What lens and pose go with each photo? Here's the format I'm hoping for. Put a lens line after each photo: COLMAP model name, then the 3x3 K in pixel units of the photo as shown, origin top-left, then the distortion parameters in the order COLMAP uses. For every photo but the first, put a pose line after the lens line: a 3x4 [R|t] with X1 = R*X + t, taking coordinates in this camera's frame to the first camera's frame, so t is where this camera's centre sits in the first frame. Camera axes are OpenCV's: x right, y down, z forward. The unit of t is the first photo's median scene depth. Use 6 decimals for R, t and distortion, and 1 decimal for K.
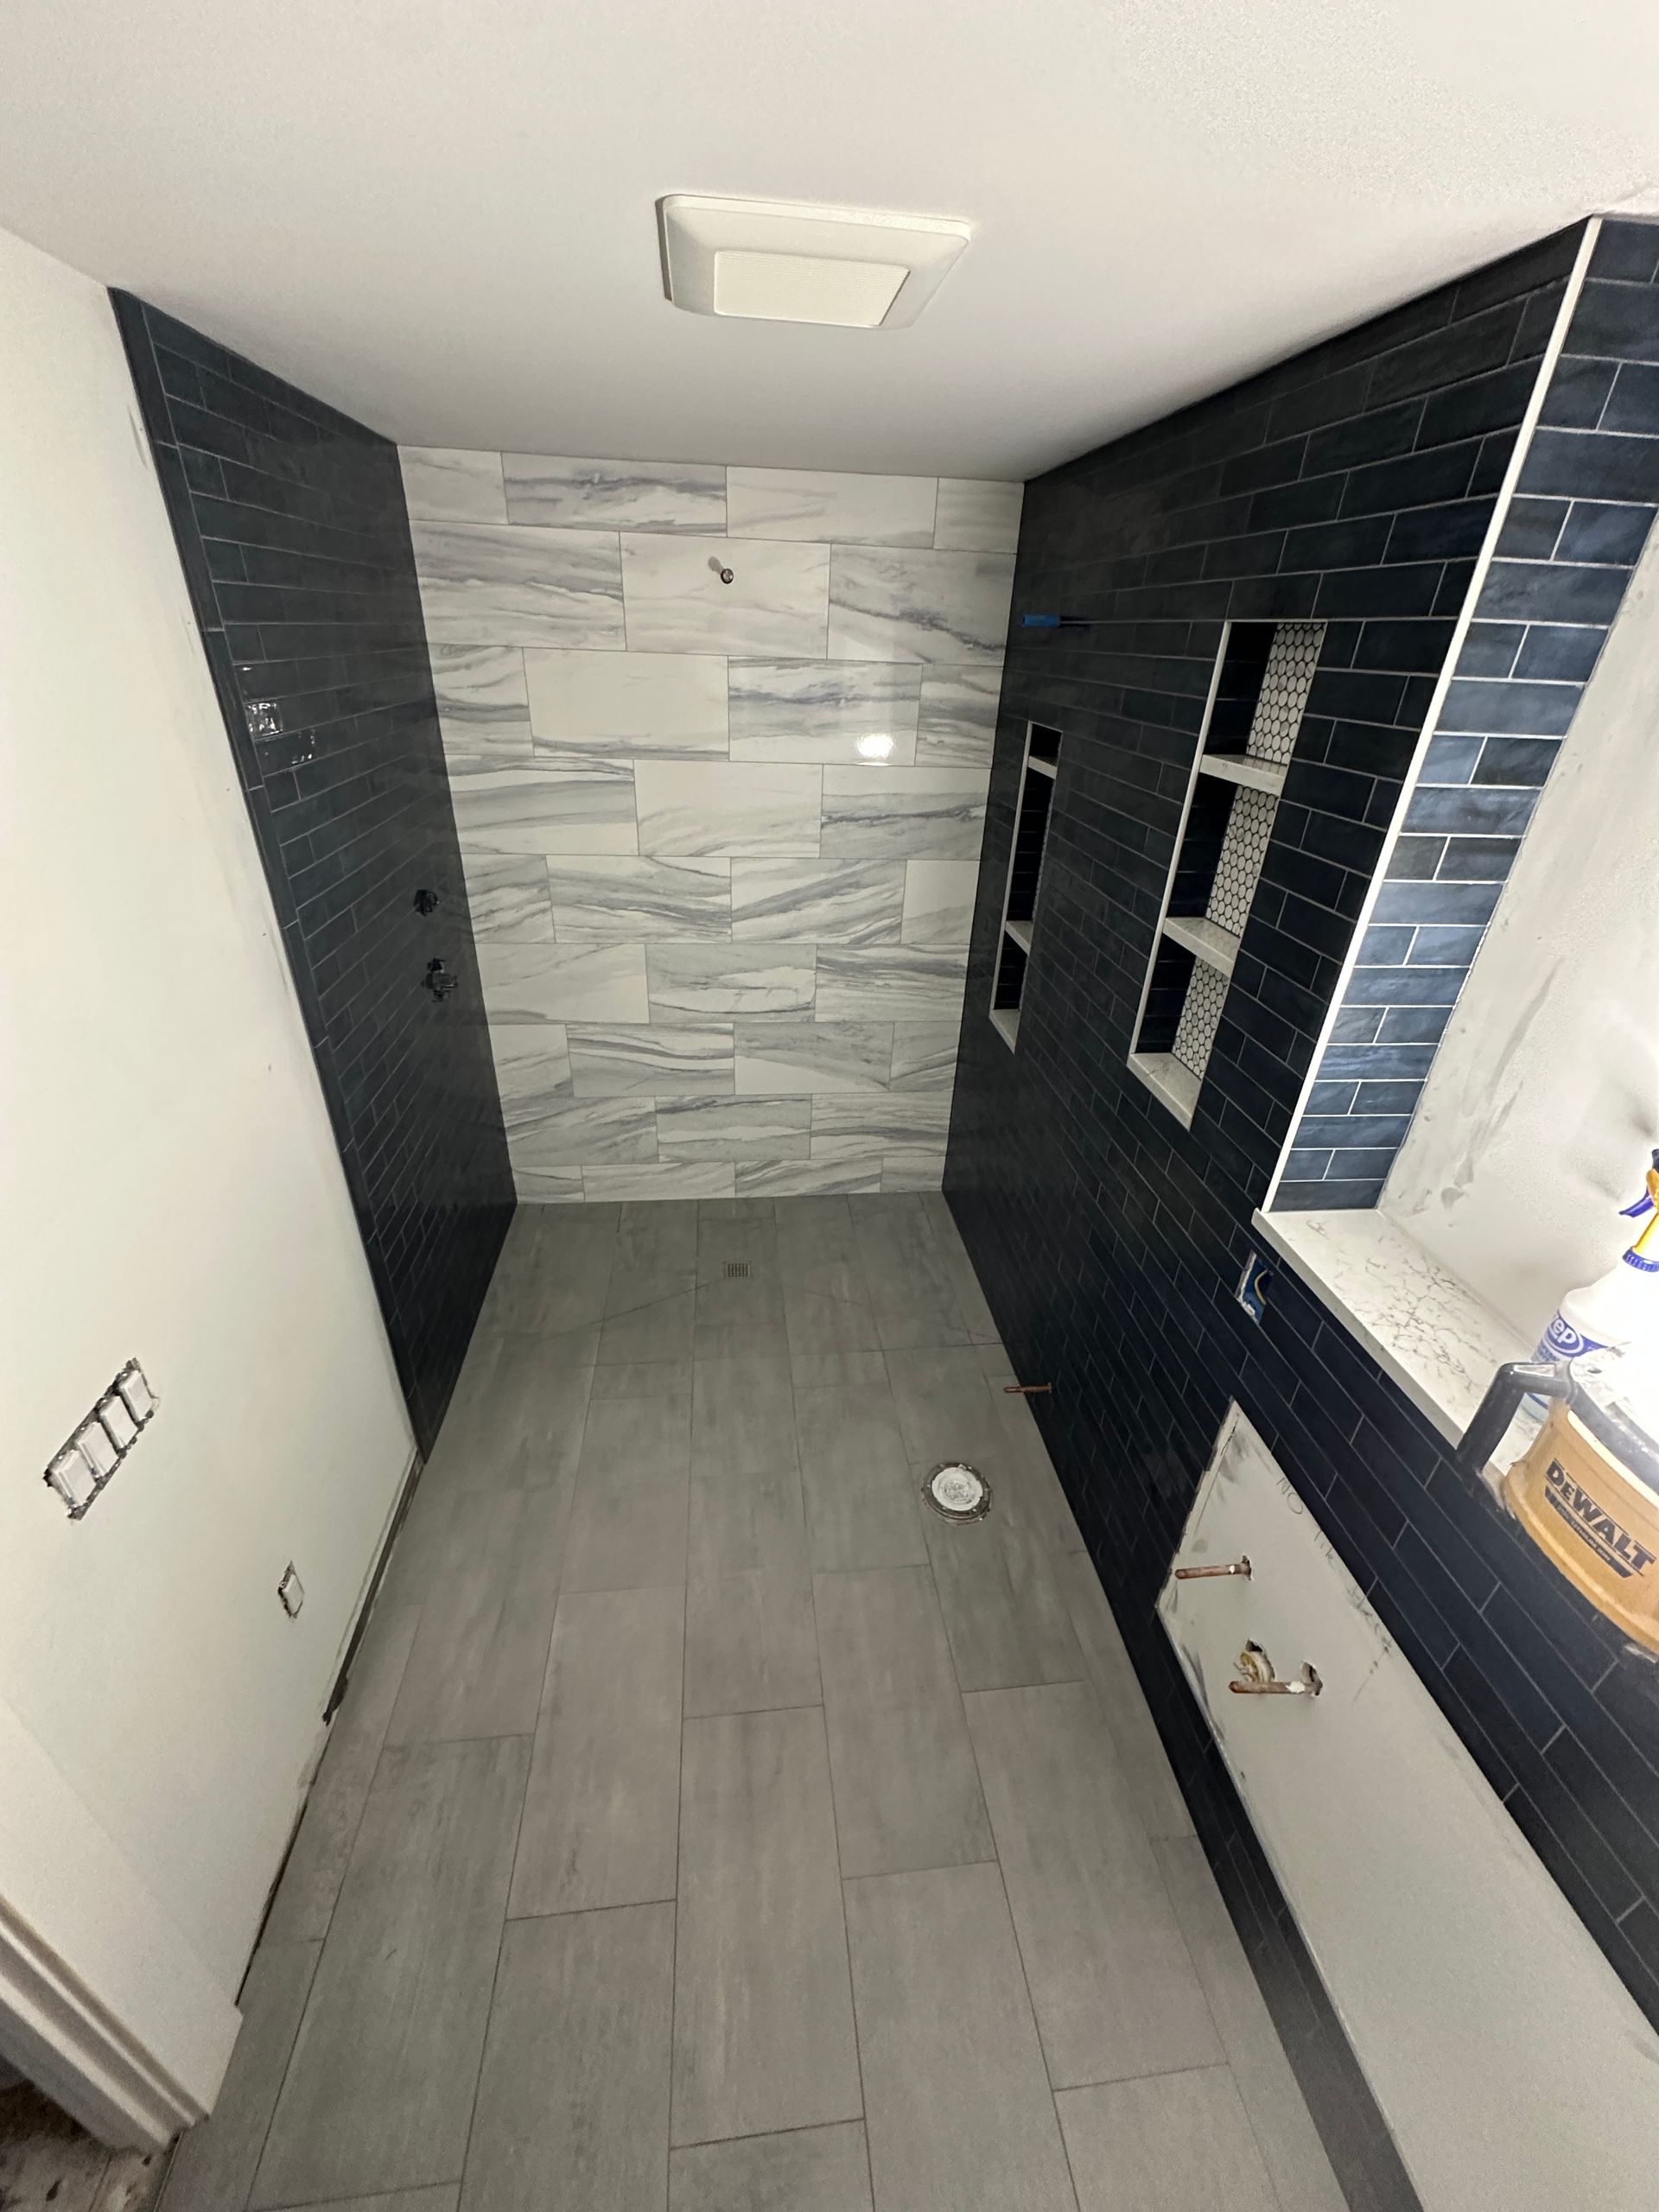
lens RADIAL K [[877.0, 0, 829.5], [0, 877.0, 1106.0], [0, 0, 1]] dist [-0.002058, -0.000164]
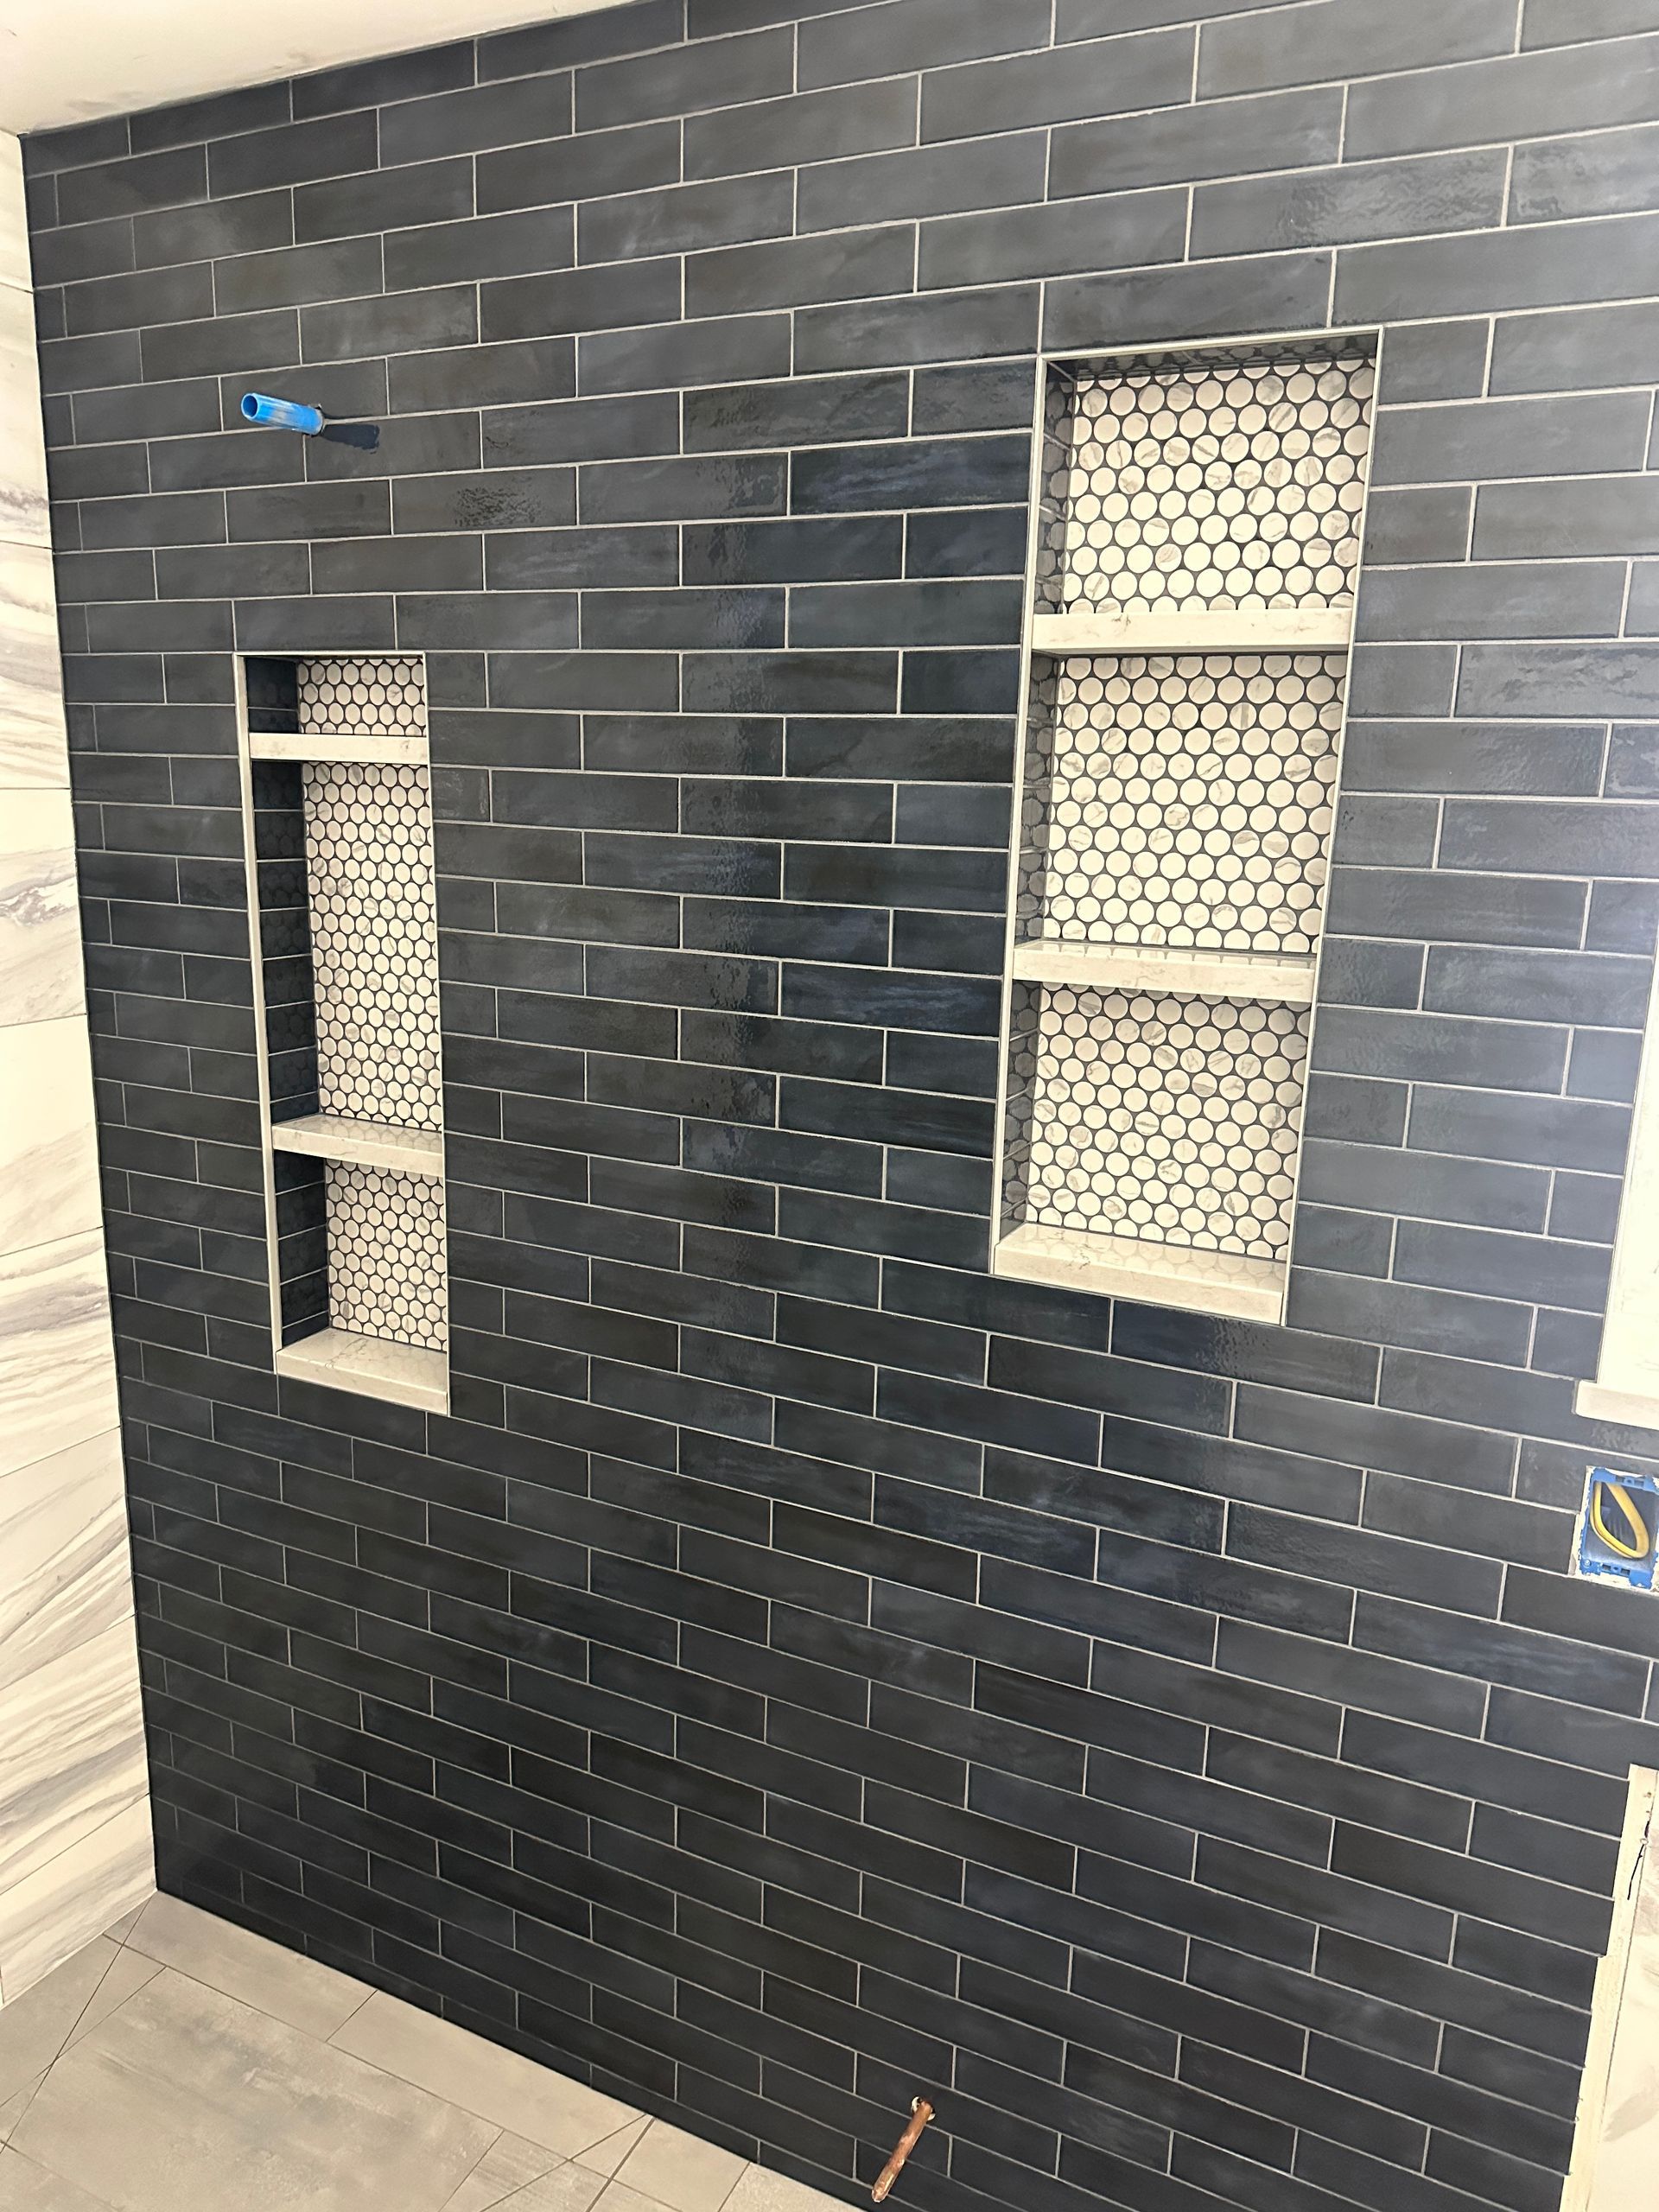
lens RADIAL K [[1542.9, 0, 806.1], [0, 1542.9, 1110.4], [0, 0, 1]] dist [0.070928, -0.092899]
pose [[0.539701, -0.202259, 0.817199, -0.258861], [0.396797, 0.917237, -0.035037, -0.097197], [-0.742479, 0.343172, 0.575290, 0.410993]]
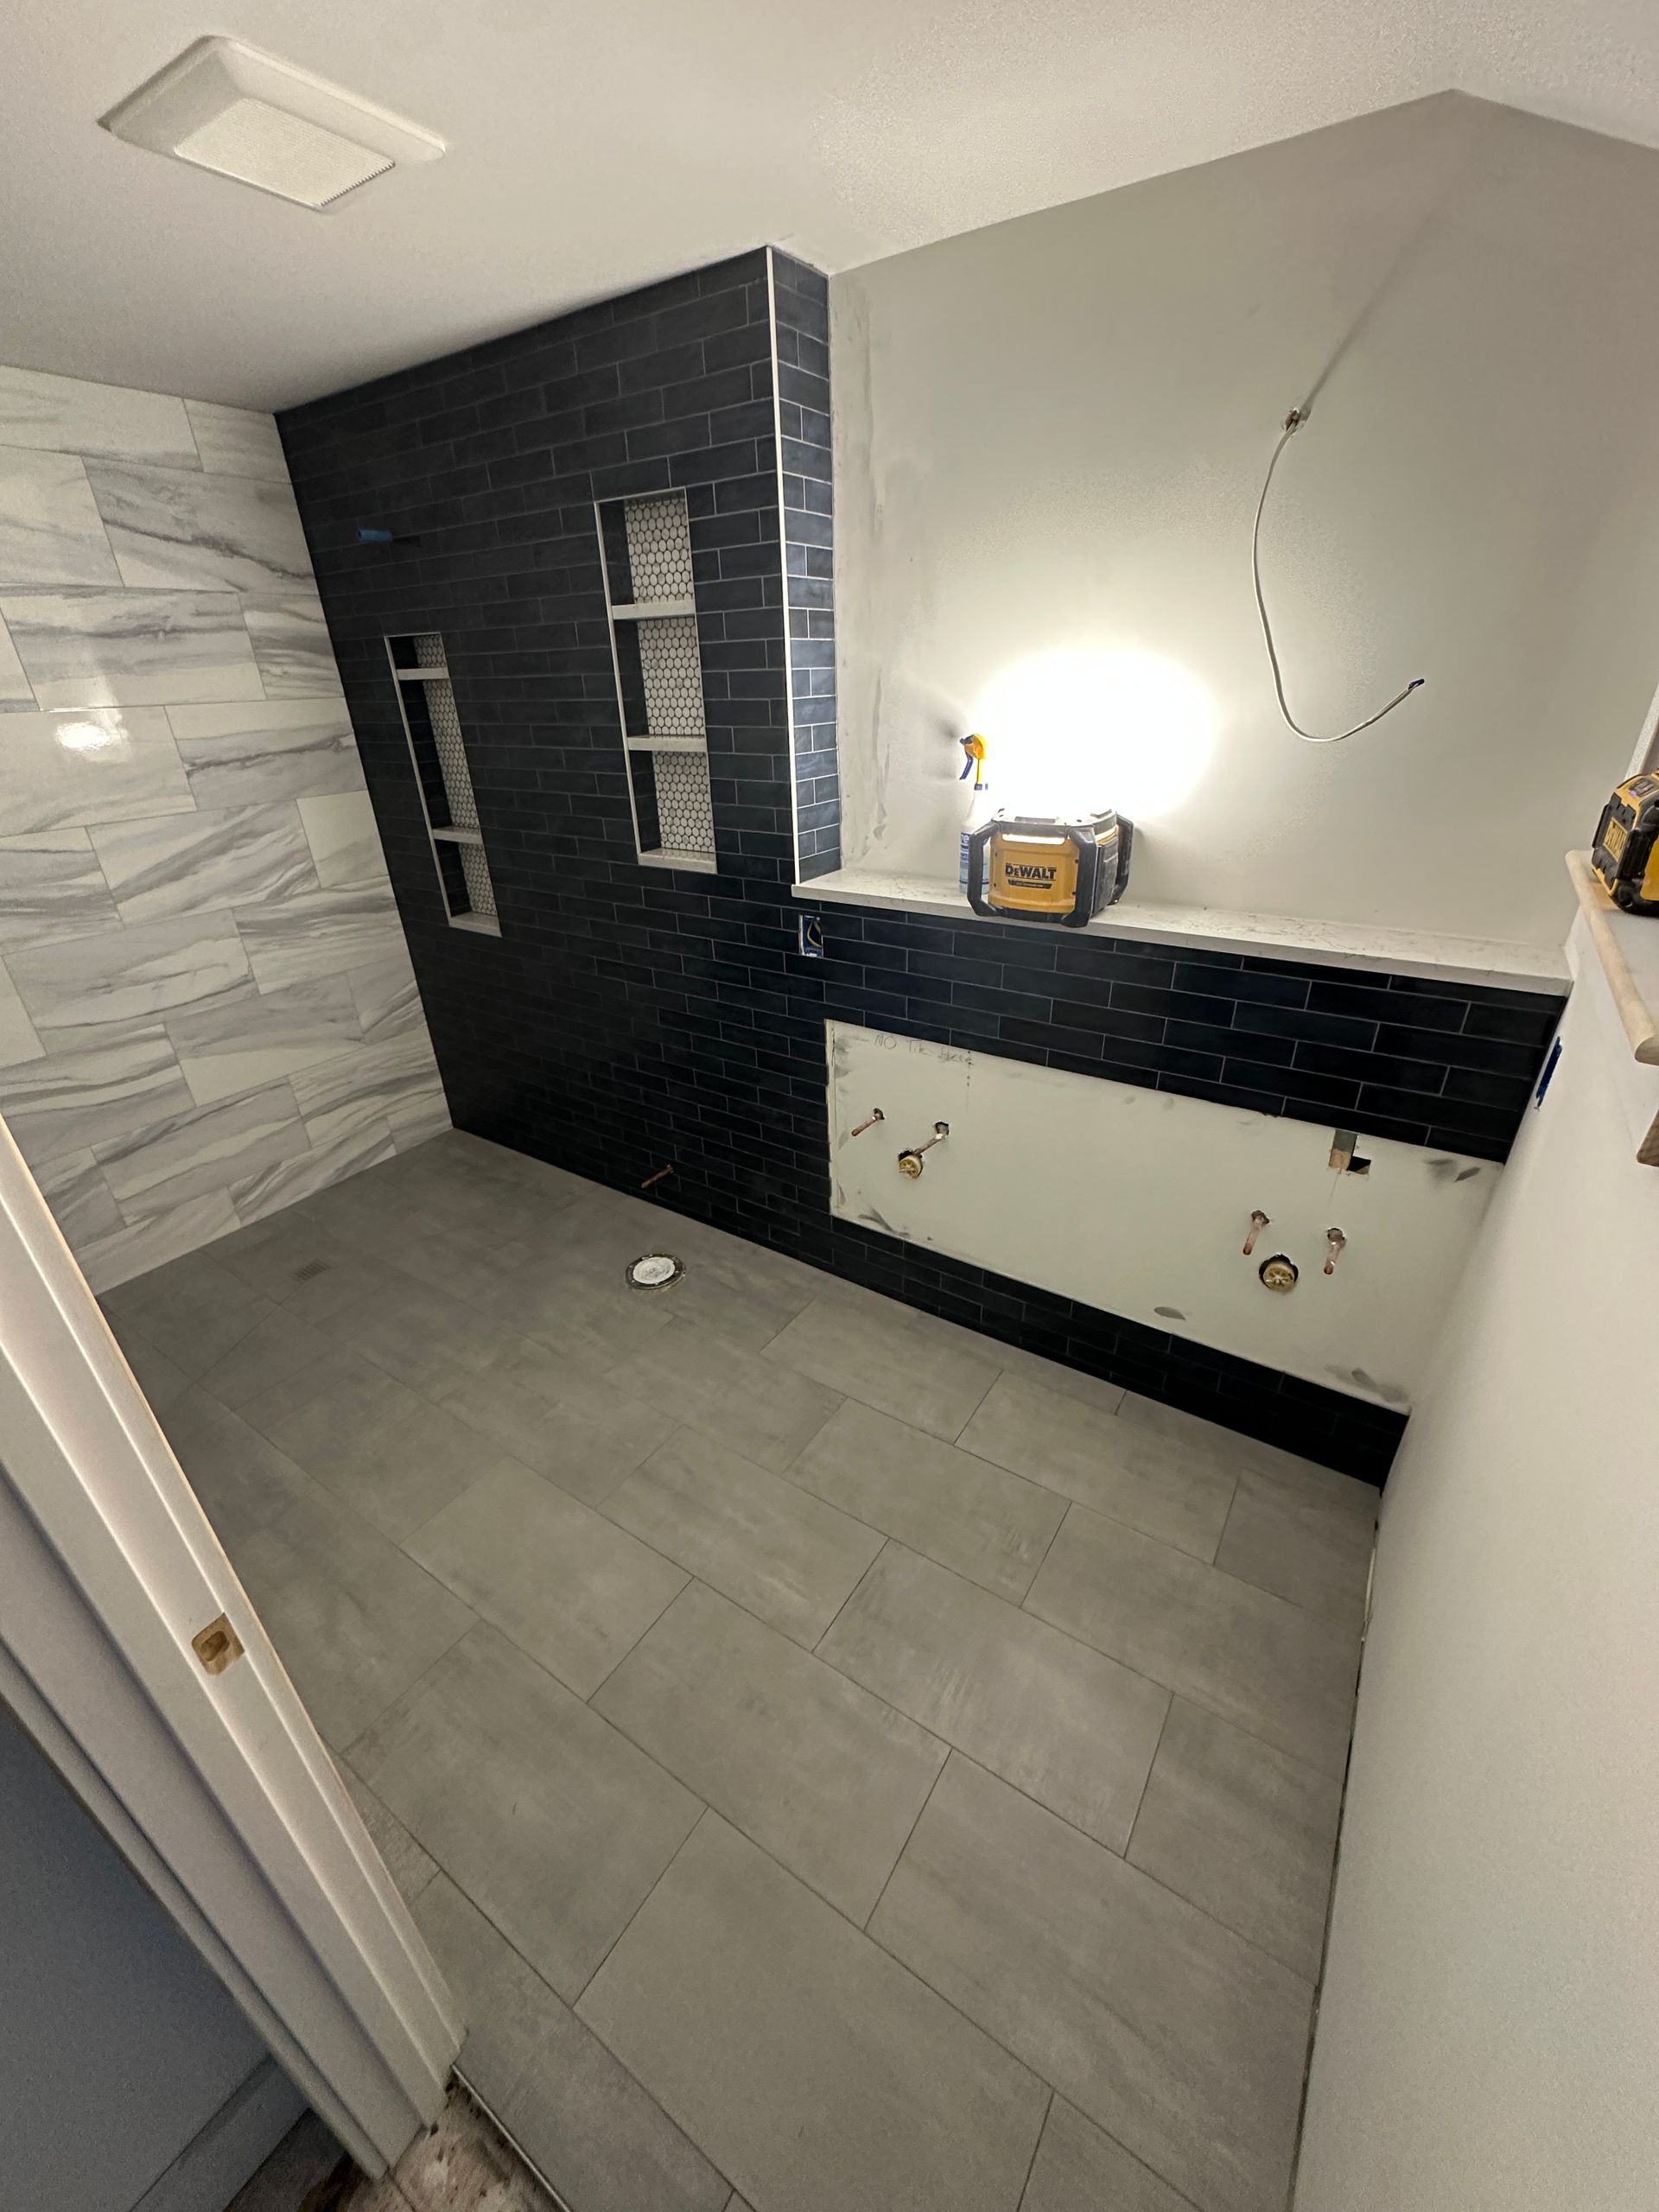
lens RADIAL K [[882.3, 0, 829.5], [0, 882.3, 1106.0], [0, 0, 1]] dist [-0.001377, 0.000161]
pose [[0.641698, -0.392944, 0.658649, -0.340487], [0.412424, 0.900840, 0.135623, 0.152847], [-0.646630, 0.184614, 0.740127, -0.054629]]
